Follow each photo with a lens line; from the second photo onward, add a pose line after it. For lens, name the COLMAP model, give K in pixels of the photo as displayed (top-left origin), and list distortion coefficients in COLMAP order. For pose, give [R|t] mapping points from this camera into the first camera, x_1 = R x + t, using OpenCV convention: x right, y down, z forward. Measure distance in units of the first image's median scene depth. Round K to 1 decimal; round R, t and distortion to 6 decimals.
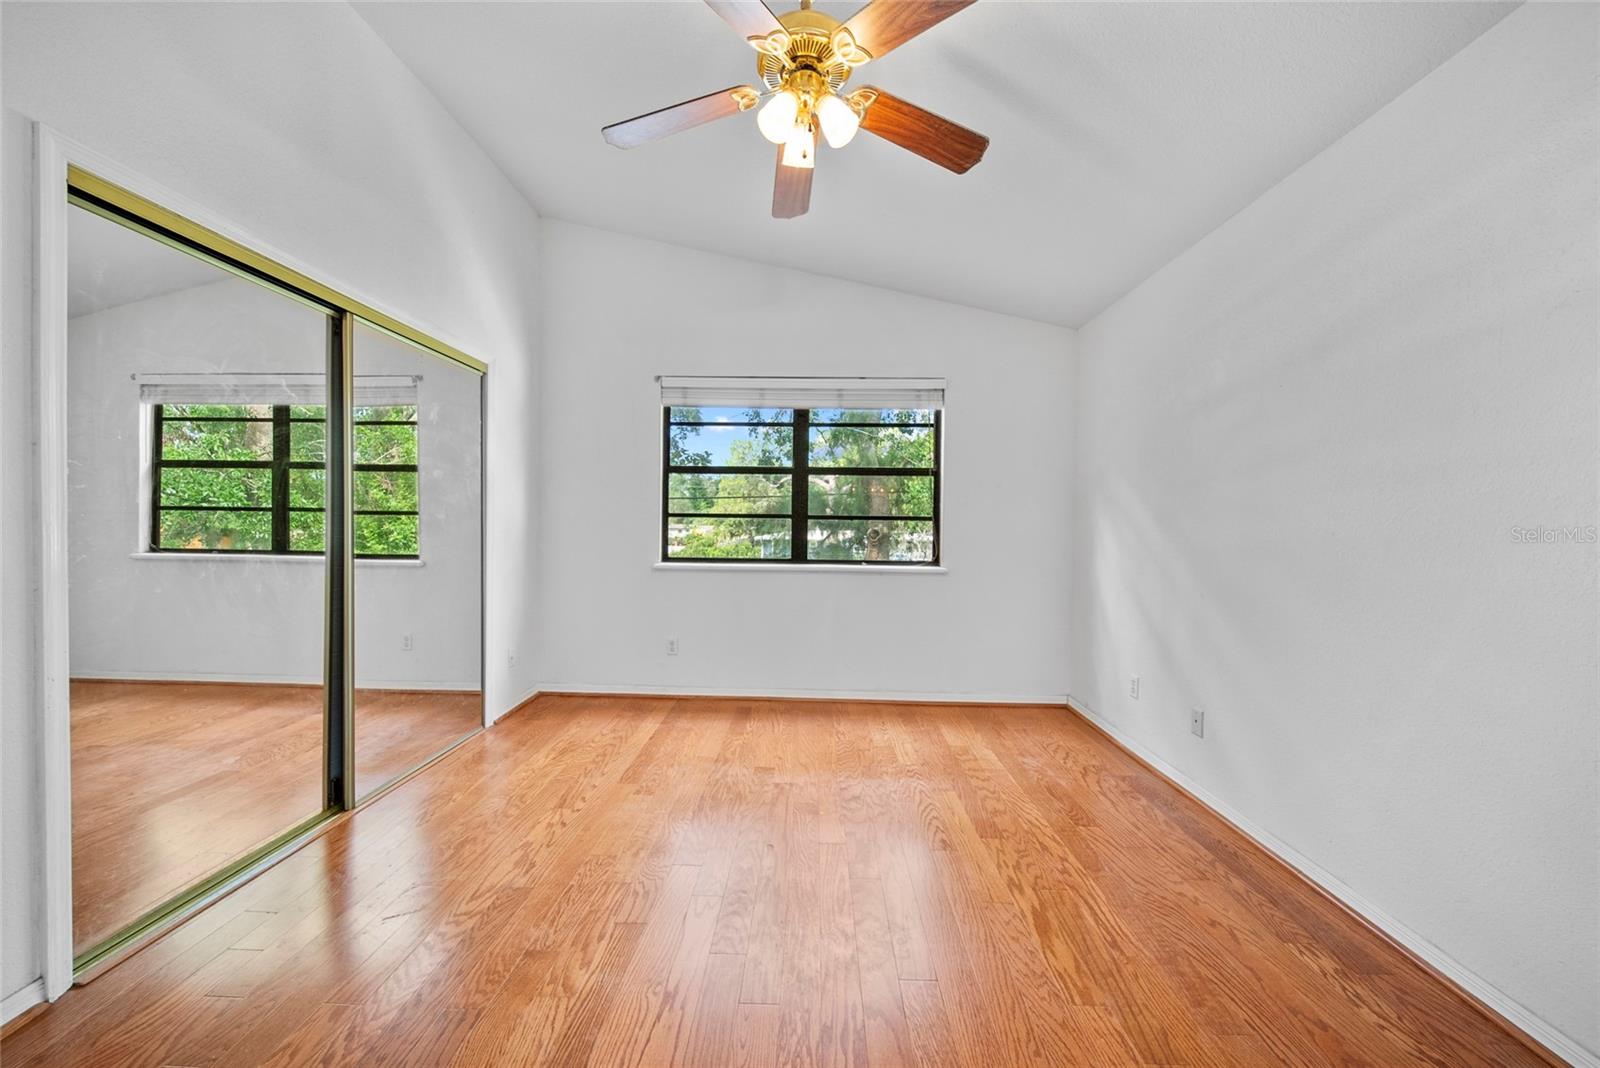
lens RADIAL K [[574.1, 0, 795.0], [0, 574.1, 529.7], [0, 0, 1]] dist [0.000314, -0.001231]
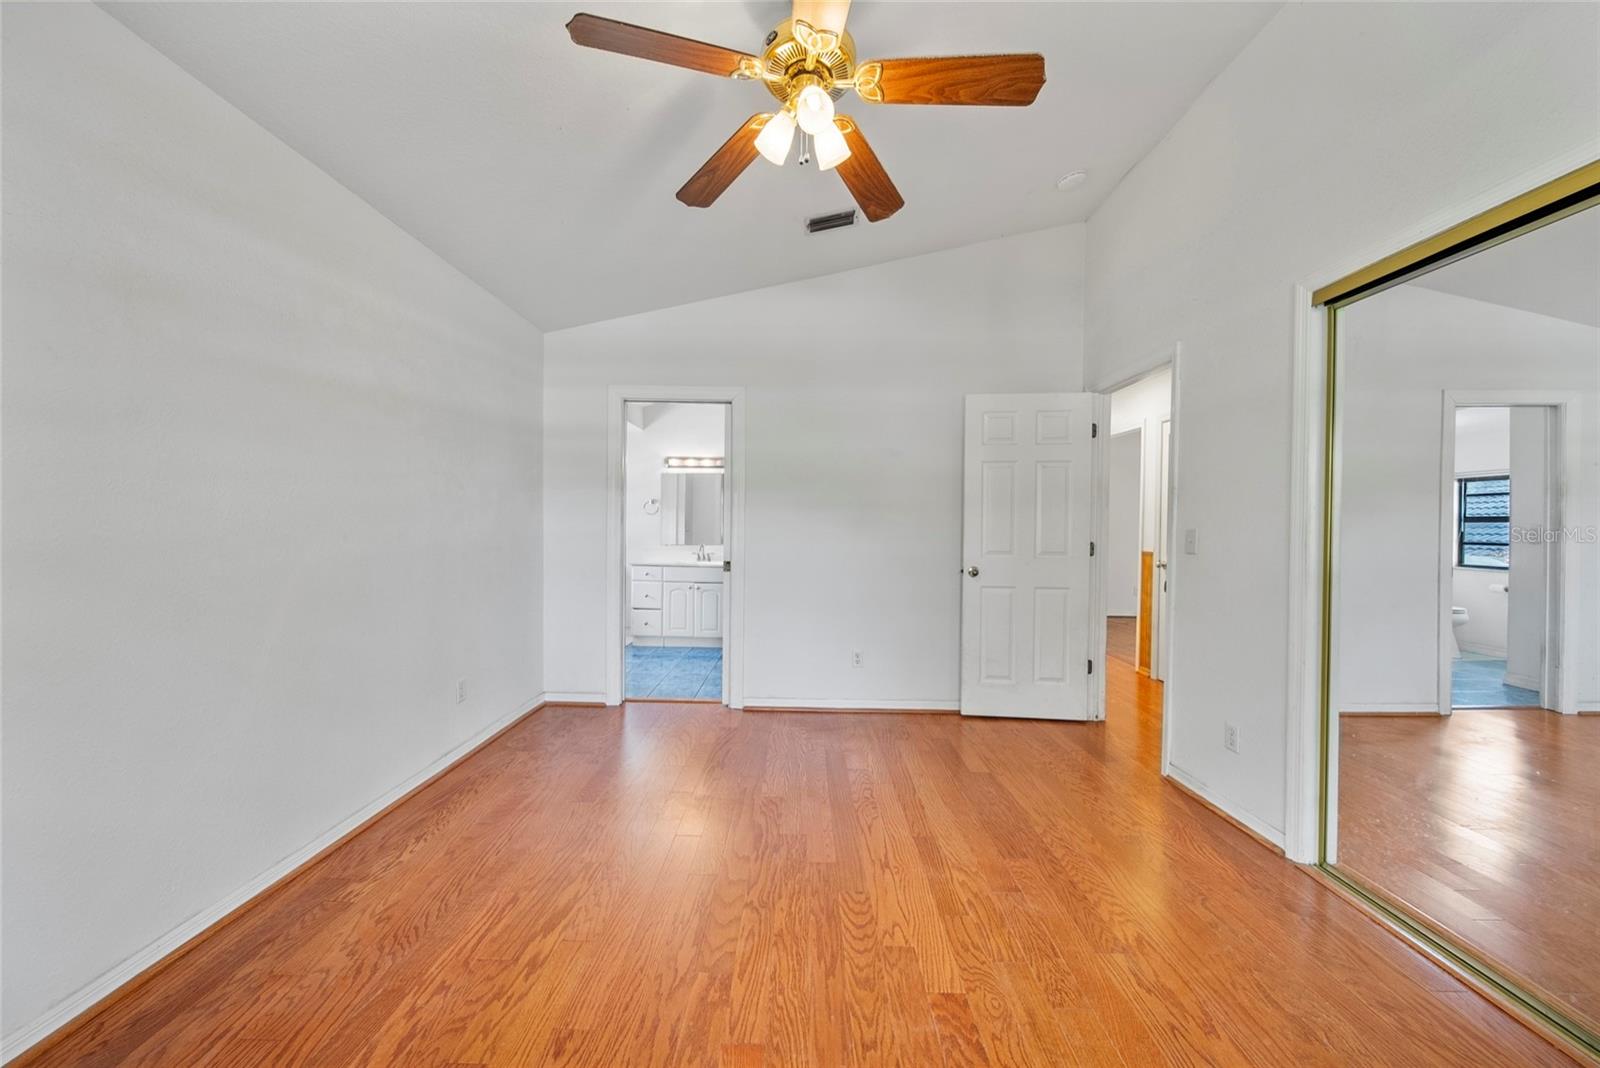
lens RADIAL K [[574.1, 0, 797.6], [0, 574.1, 529.2], [0, 0, 1]] dist [0.000314, -0.001231]
pose [[-0.999600, -0.020561, -0.019404, 0.033239], [-0.020984, 0.999541, 0.021846, -0.034635], [0.018946, 0.022245, -0.999573, 1.864968]]
